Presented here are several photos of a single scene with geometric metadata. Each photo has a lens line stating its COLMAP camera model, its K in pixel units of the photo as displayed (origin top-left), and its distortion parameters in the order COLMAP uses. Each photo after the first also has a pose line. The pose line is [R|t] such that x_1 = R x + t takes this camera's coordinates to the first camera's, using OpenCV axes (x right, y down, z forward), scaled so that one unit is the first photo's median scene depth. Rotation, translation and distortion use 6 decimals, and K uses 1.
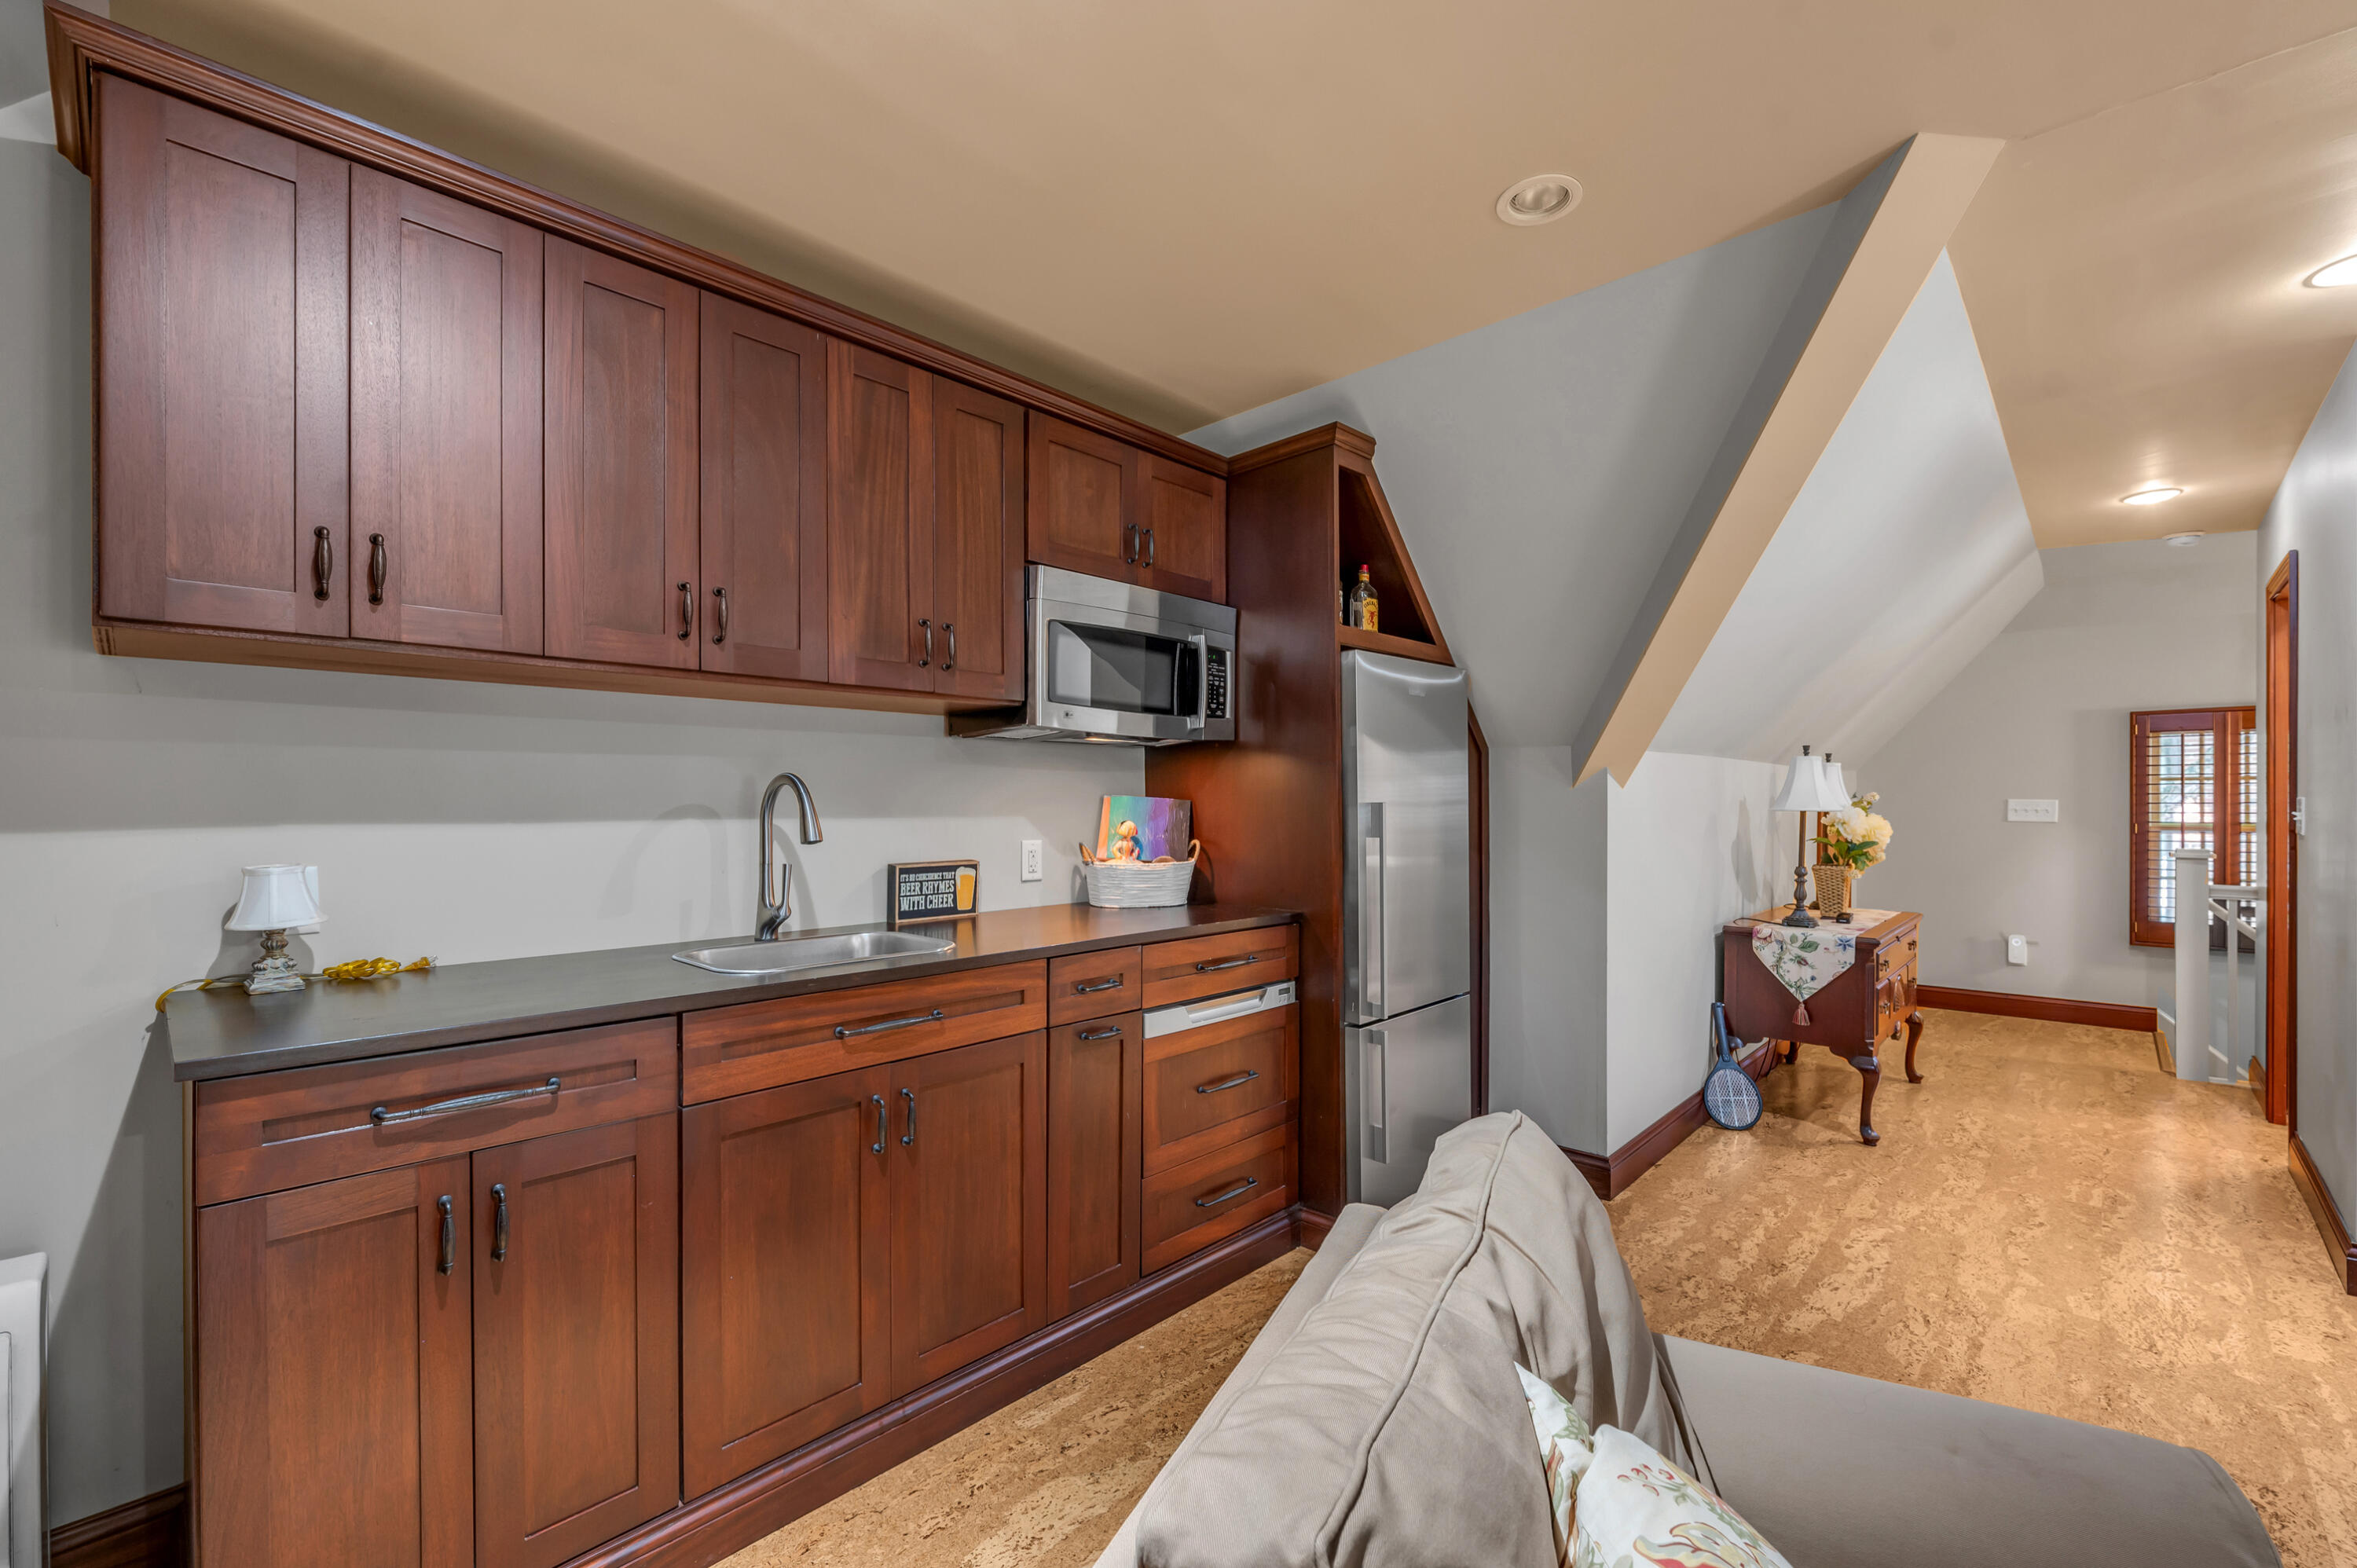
lens RADIAL K [[989.9, 0, 1196.0], [0, 989.9, 811.3], [0, 0, 1]] dist [-0.002714, -0.000050]
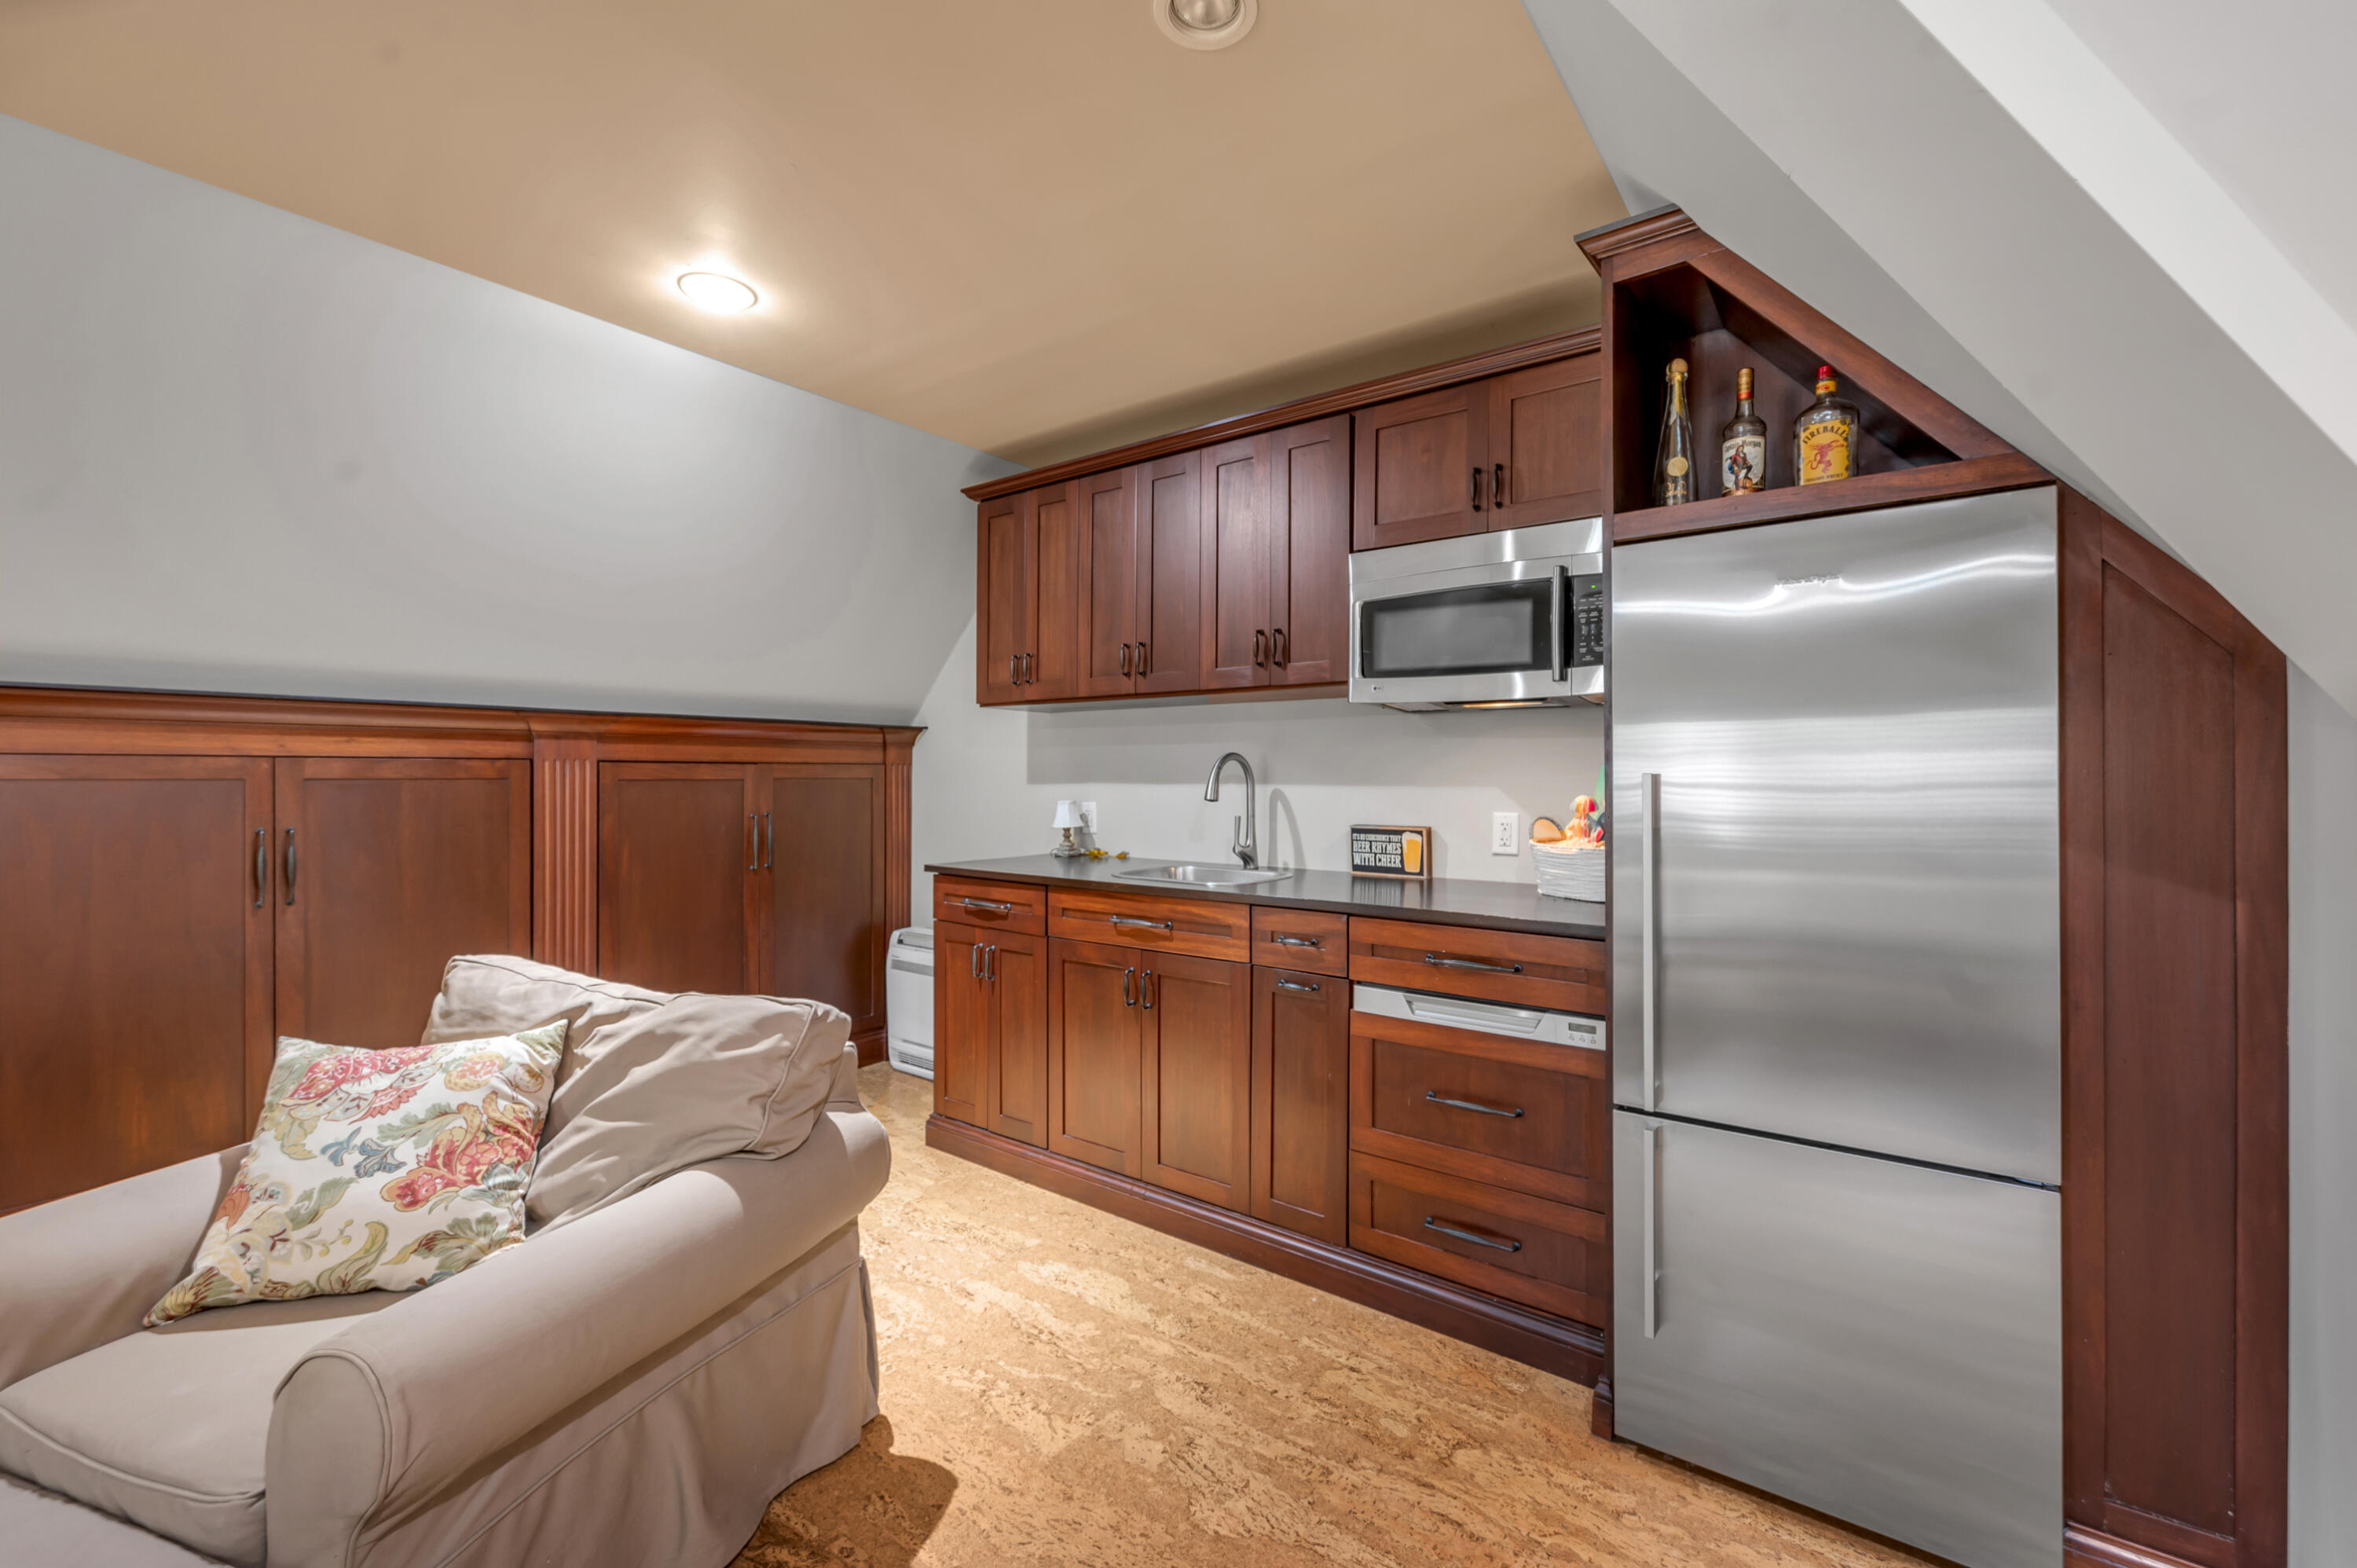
lens RADIAL K [[989.9, 0, 1235.1], [0, 989.9, 776.6], [0, 0, 1]] dist [-0.002714, -0.000050]
pose [[0.114011, 0.005501, -0.993464, 0.835050], [-0.010424, 0.999936, 0.004340, -0.007725], [0.993425, 0.009861, 0.114061, 0.690691]]
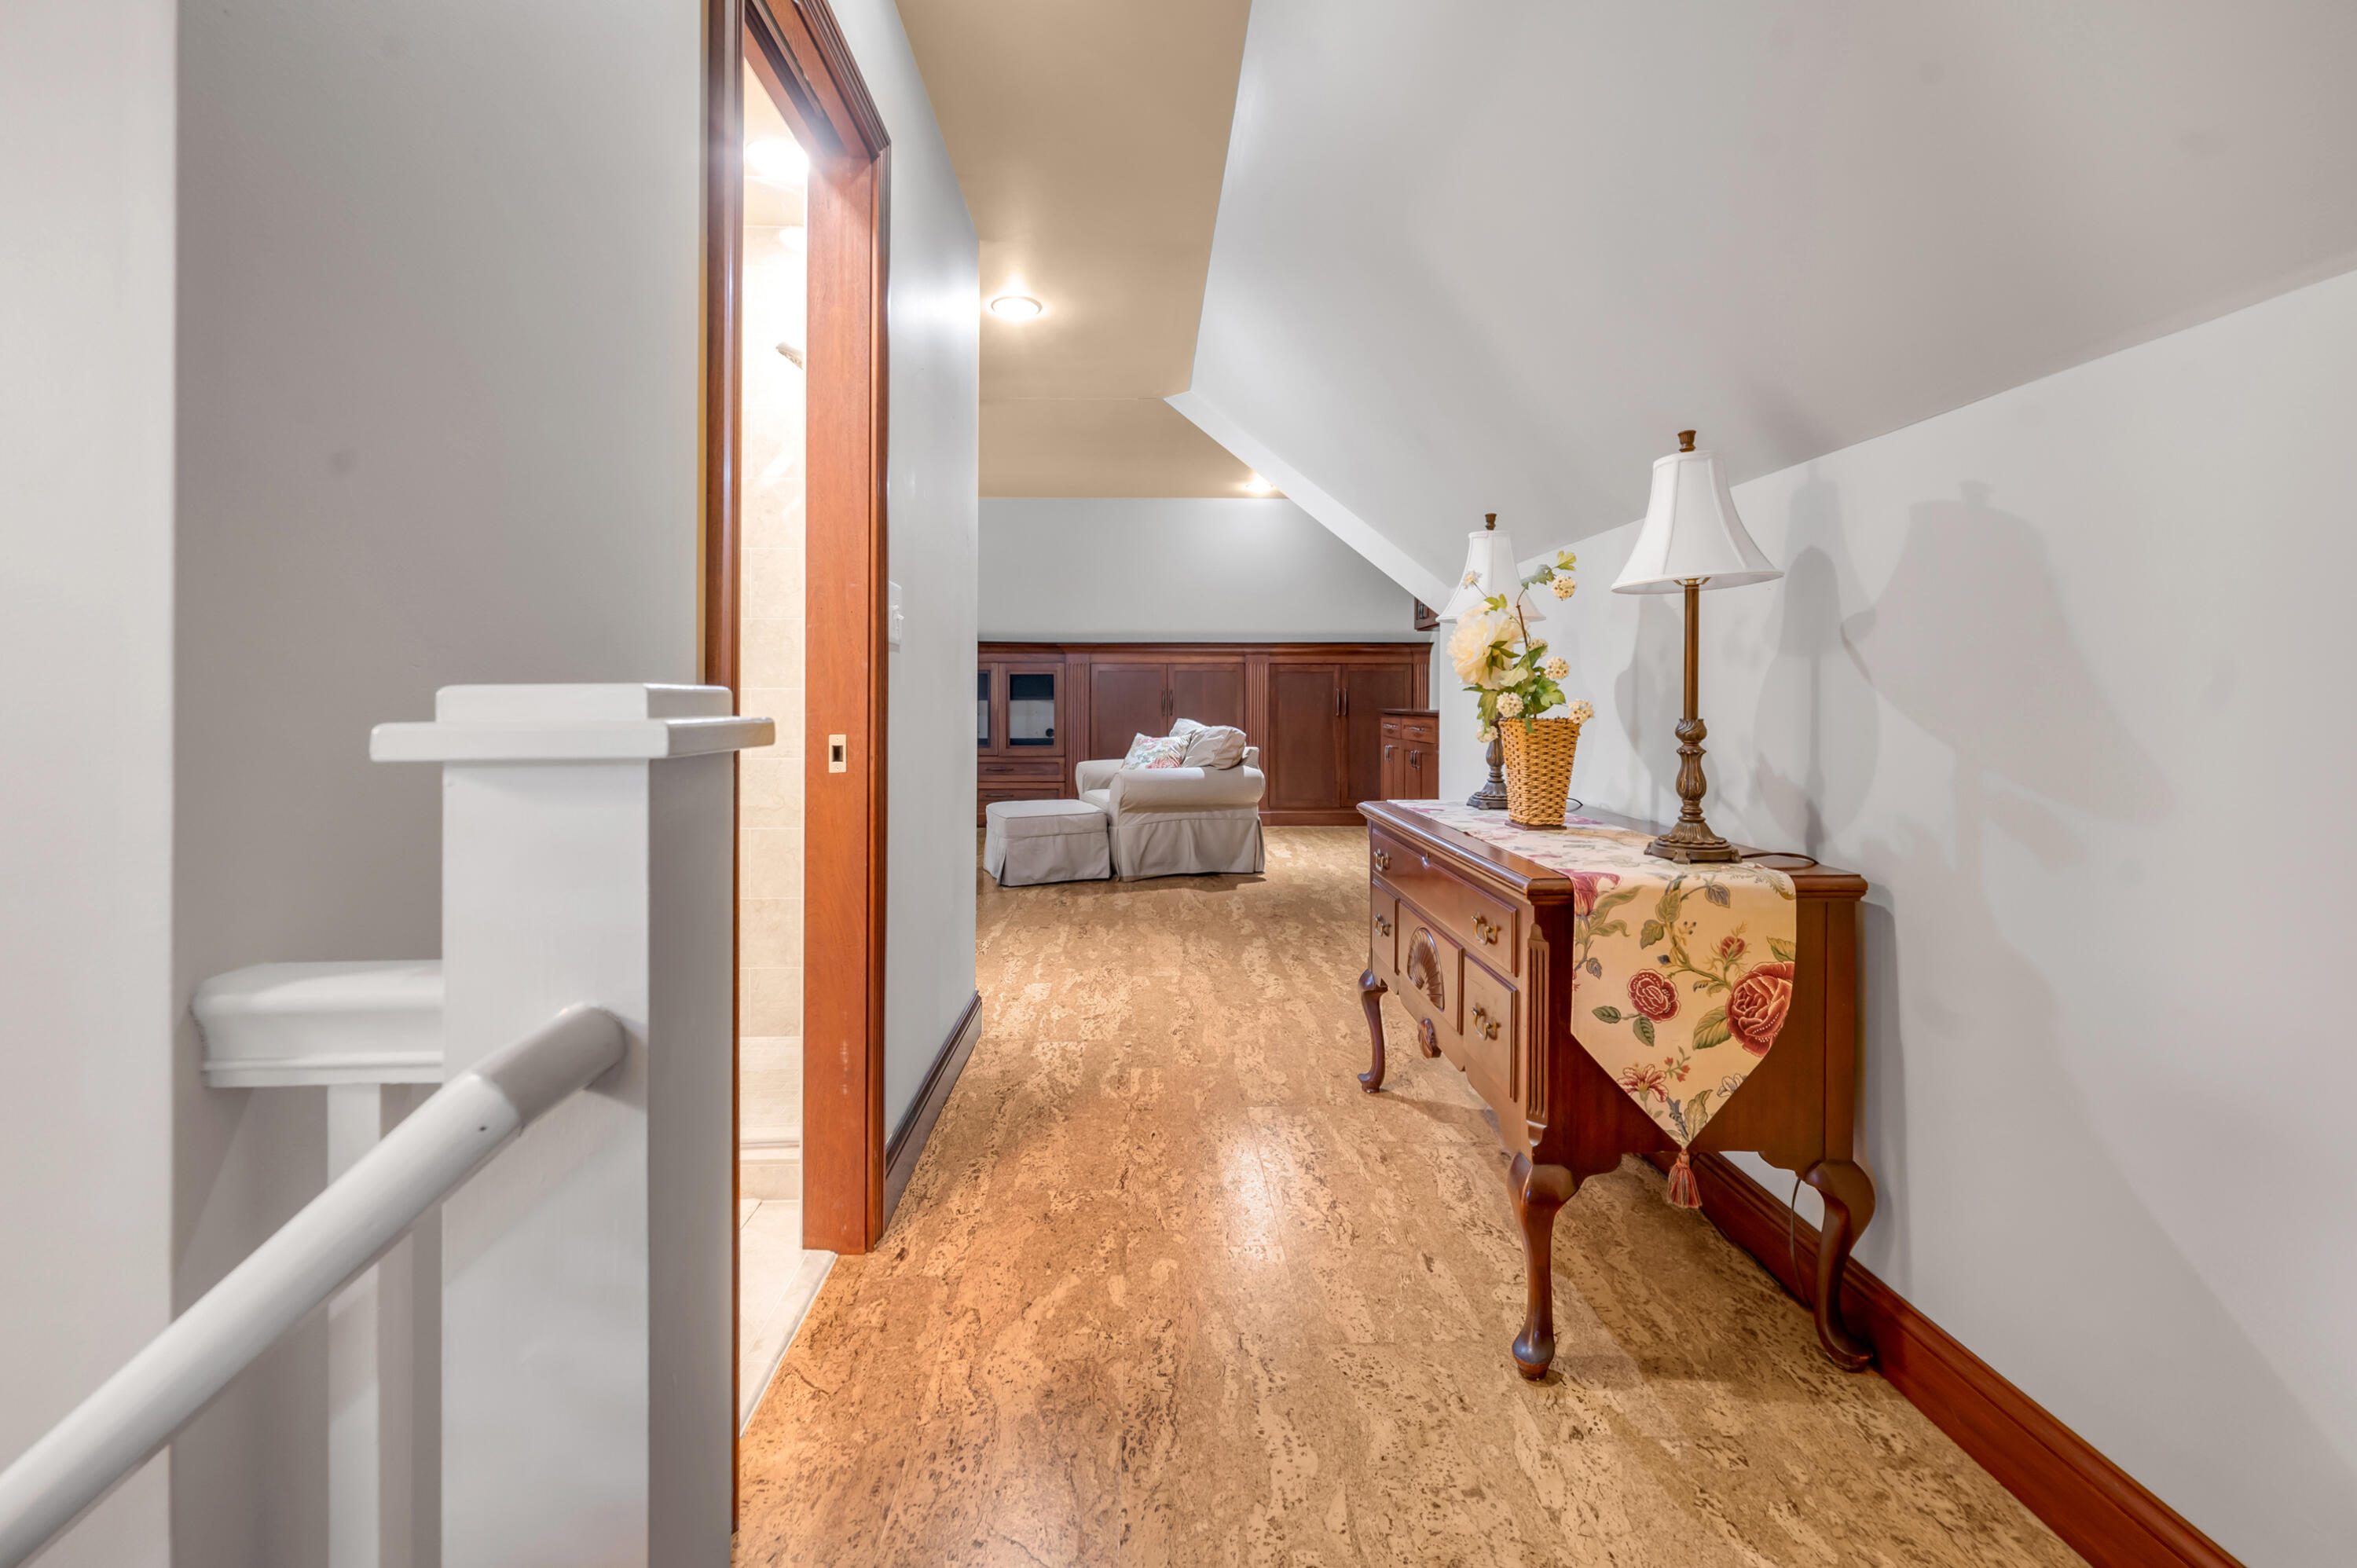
lens RADIAL K [[989.9, 0, 1211.8], [0, 989.9, 705.9], [0, 0, 1]] dist [-0.002714, -0.000050]
pose [[-0.682389, 0.012378, -0.730885, 1.803534], [-0.000591, 0.999847, 0.017485, 0.063840], [0.730989, 0.012364, -0.682277, 1.972429]]
